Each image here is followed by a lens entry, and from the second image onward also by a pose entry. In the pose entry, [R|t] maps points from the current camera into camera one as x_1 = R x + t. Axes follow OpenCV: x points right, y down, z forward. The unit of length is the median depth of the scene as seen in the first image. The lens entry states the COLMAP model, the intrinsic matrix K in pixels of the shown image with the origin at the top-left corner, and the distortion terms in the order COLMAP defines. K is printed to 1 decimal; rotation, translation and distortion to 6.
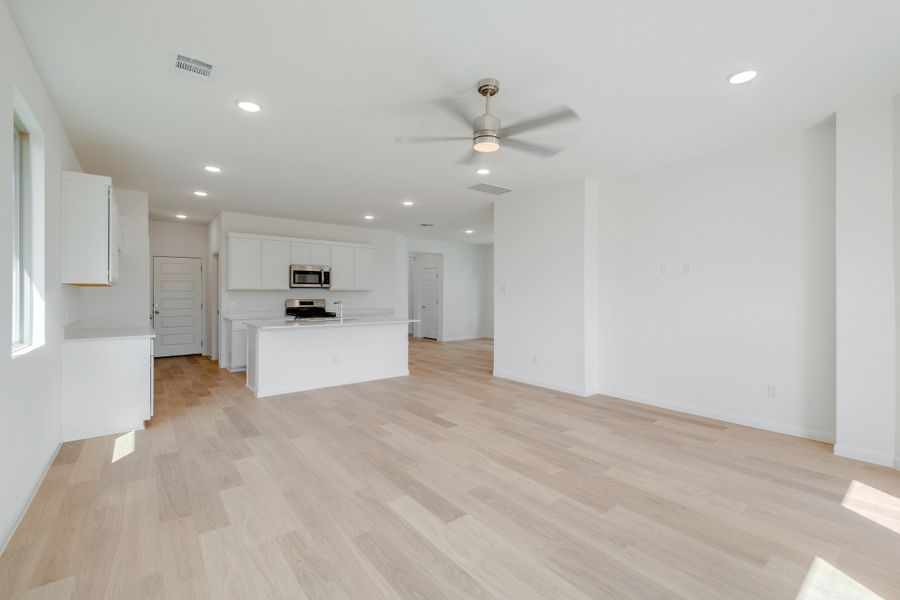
lens RADIAL K [[388.5, 0, 452.1], [0, 388.5, 294.2], [0, 0, 1]] dist [0.006183, -0.003173]
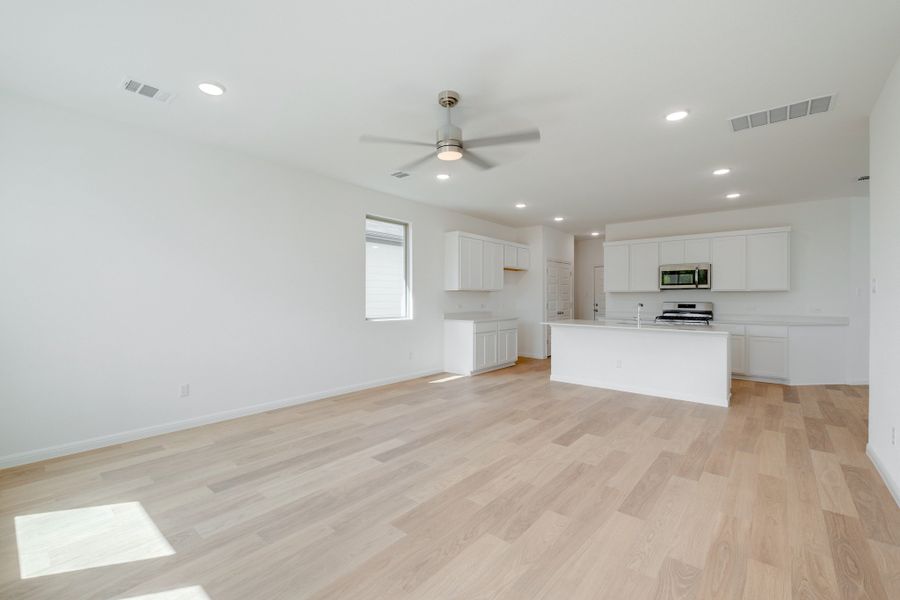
lens RADIAL K [[388.5, 0, 452.2], [0, 388.5, 297.1], [0, 0, 1]] dist [0.006183, -0.003173]
pose [[0.198224, 0.001047, -0.980156, 0.471530], [-0.001271, 0.999999, 0.000811, 0.002178], [0.980156, 0.001085, 0.198225, 0.334434]]
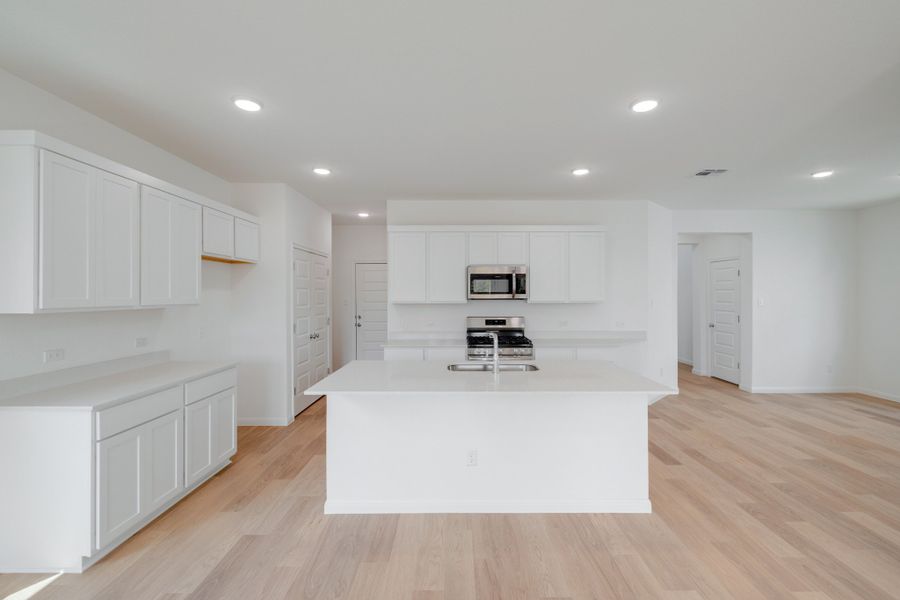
lens RADIAL K [[388.5, 0, 457.9], [0, 388.5, 294.8], [0, 0, 1]] dist [0.006183, -0.003173]
pose [[0.783602, -0.001940, -0.621261, -0.011254], [0.001982, 0.999998, -0.000624, -0.027886], [0.621260, -0.000742, 0.783604, 0.508350]]
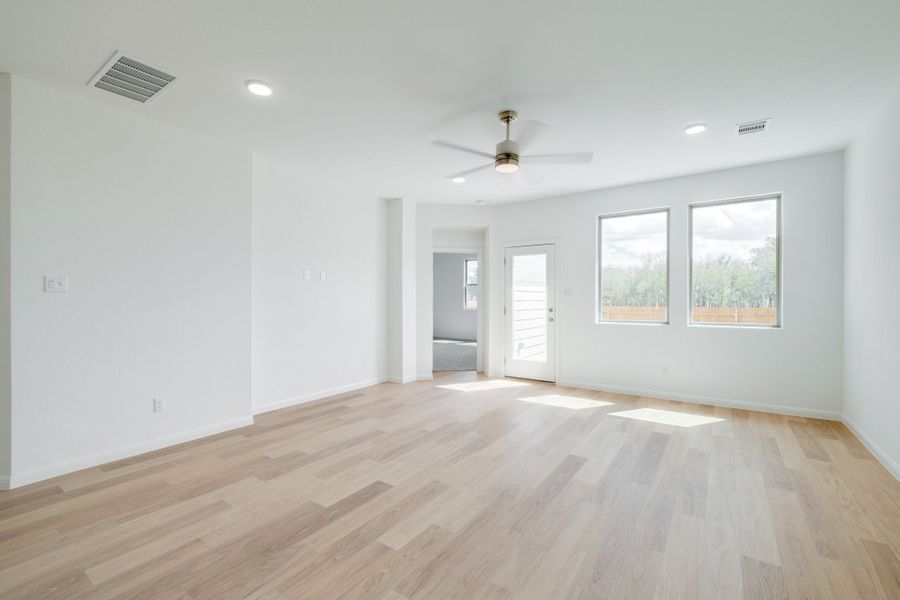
lens RADIAL K [[388.5, 0, 452.4], [0, 388.5, 302.3], [0, 0, 1]] dist [0.006183, -0.003173]
pose [[-0.288000, -0.012648, 0.957547, -0.402818], [-0.002206, 0.999919, 0.012544, 0.001837], [-0.957628, 0.001500, -0.288005, 0.621620]]
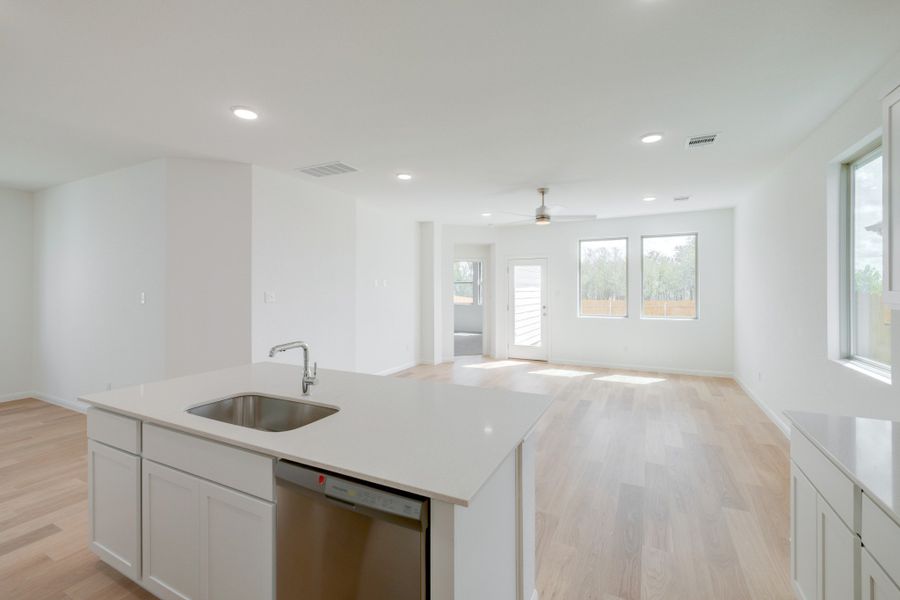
lens RADIAL K [[388.5, 0, 454.2], [0, 388.5, 288.0], [0, 0, 1]] dist [0.006183, -0.003173]
pose [[-0.417191, -0.000033, 0.908819, -0.591009], [-0.002936, 0.999995, -0.001312, -0.027004], [-0.908814, -0.003216, -0.417189, 0.904000]]
